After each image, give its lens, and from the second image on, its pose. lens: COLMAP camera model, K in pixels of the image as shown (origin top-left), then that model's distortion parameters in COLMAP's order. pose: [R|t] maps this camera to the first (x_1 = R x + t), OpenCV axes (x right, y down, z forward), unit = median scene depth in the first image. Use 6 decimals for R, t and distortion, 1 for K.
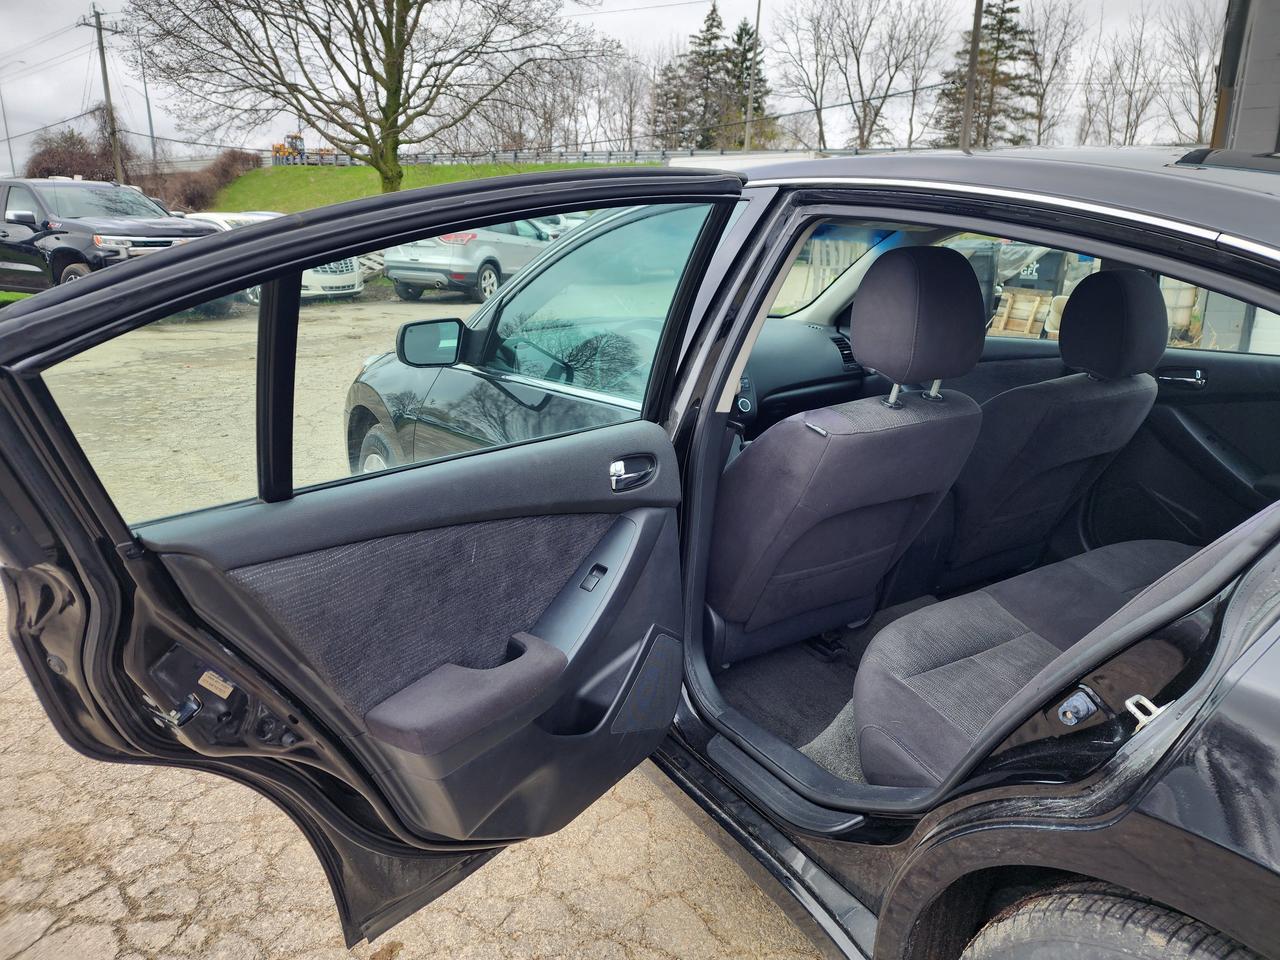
lens RADIAL K [[854.6, 0, 633.5], [0, 854.6, 482.1], [0, 0, 1]] dist [0.059769, -0.050513]
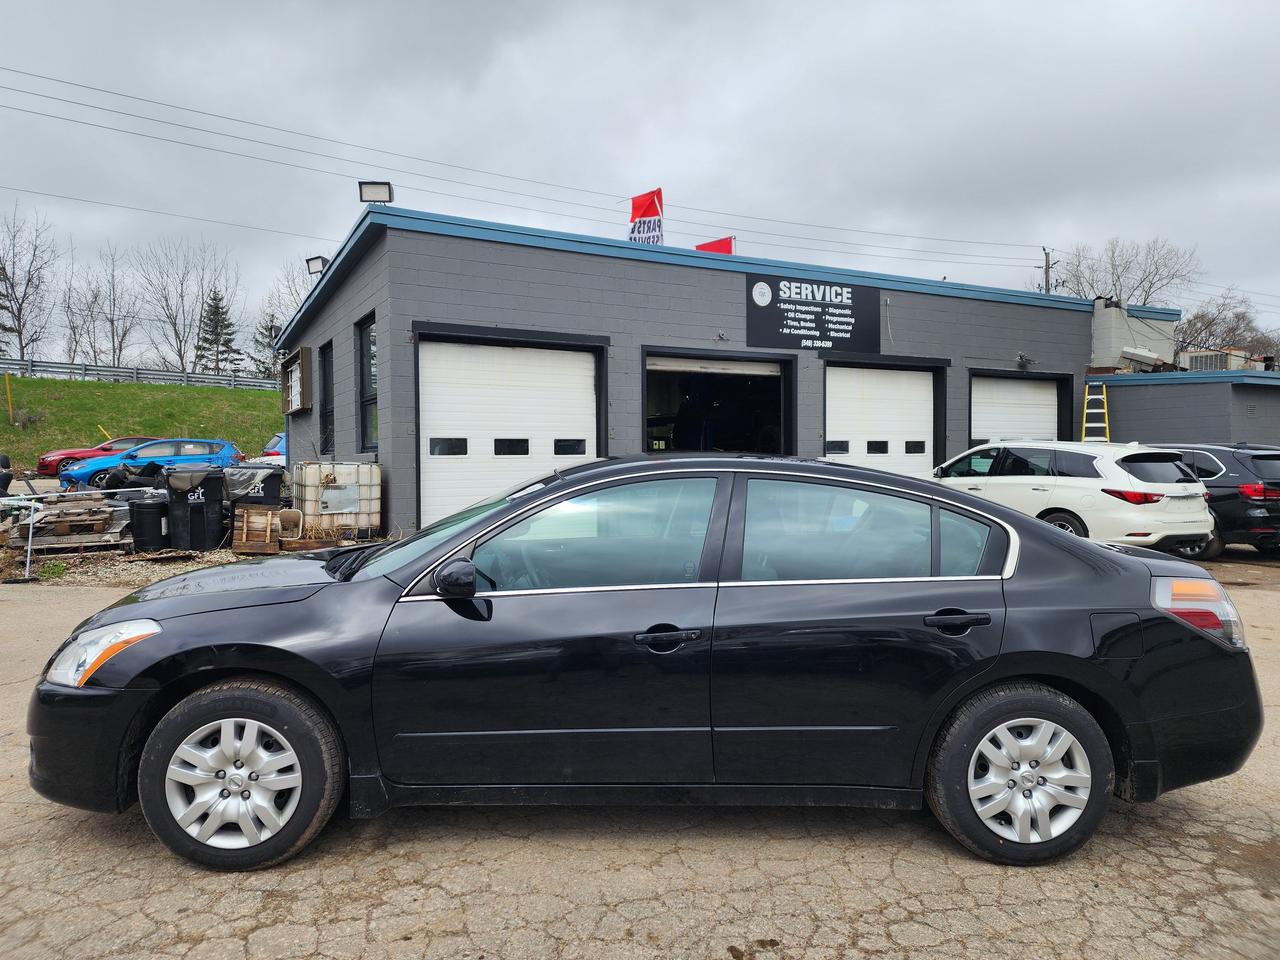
lens RADIAL K [[854.6, 0, 626.1], [0, 854.6, 473.6], [0, 0, 1]] dist [0.059769, -0.050513]
pose [[0.492376, -0.020833, 0.870133, -0.088698], [0.231666, 0.966788, -0.107944, -0.008134], [-0.838986, 0.254729, 0.480850, 0.009679]]
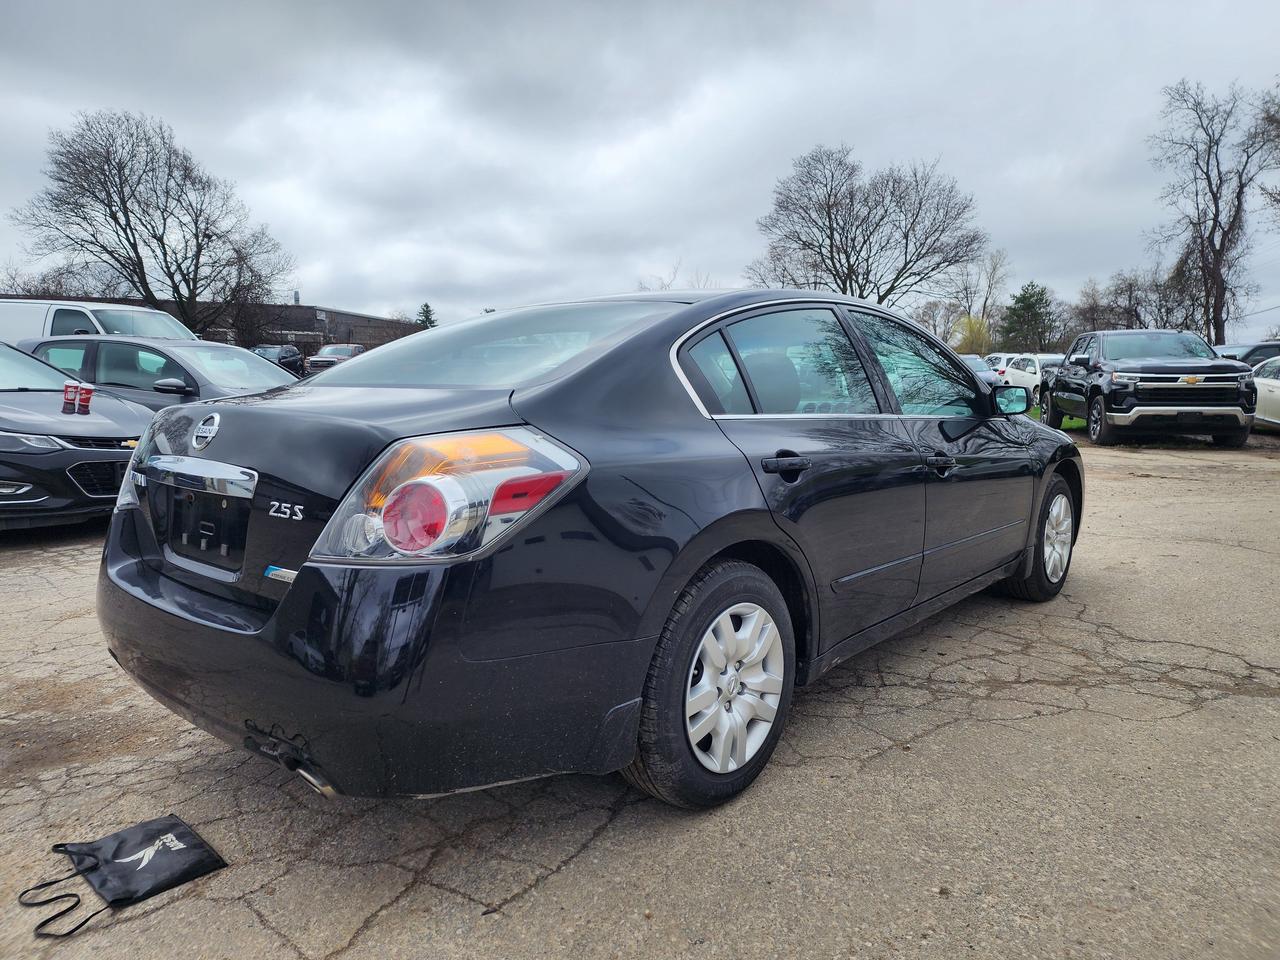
lens RADIAL K [[854.6, 0, 640.2], [0, 854.6, 489.1], [0, 0, 1]] dist [0.059769, -0.050513]
pose [[0.276202, 0.127688, -0.952580, 0.133585], [-0.276903, 0.959681, 0.048351, -0.000358], [0.920346, 0.250417, 0.300423, 0.022280]]
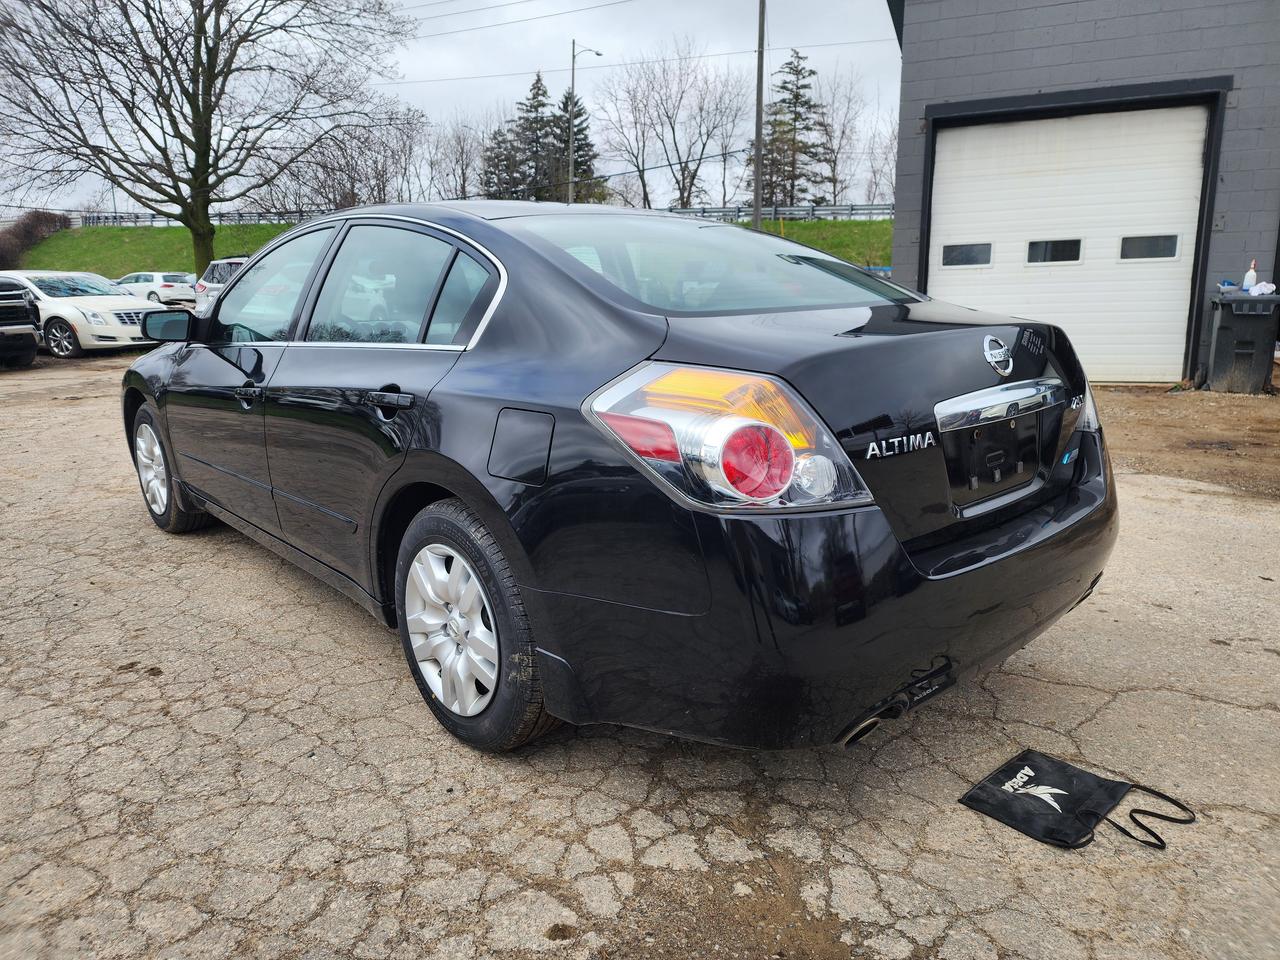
lens RADIAL K [[854.6, 0, 630.8], [0, 854.6, 477.7], [0, 0, 1]] dist [0.059769, -0.050513]
pose [[0.985474, -0.054351, 0.160895, 0.022549], [0.064804, 0.996066, -0.060447, 0.018283], [-0.156976, 0.069995, 0.985119, -0.044499]]
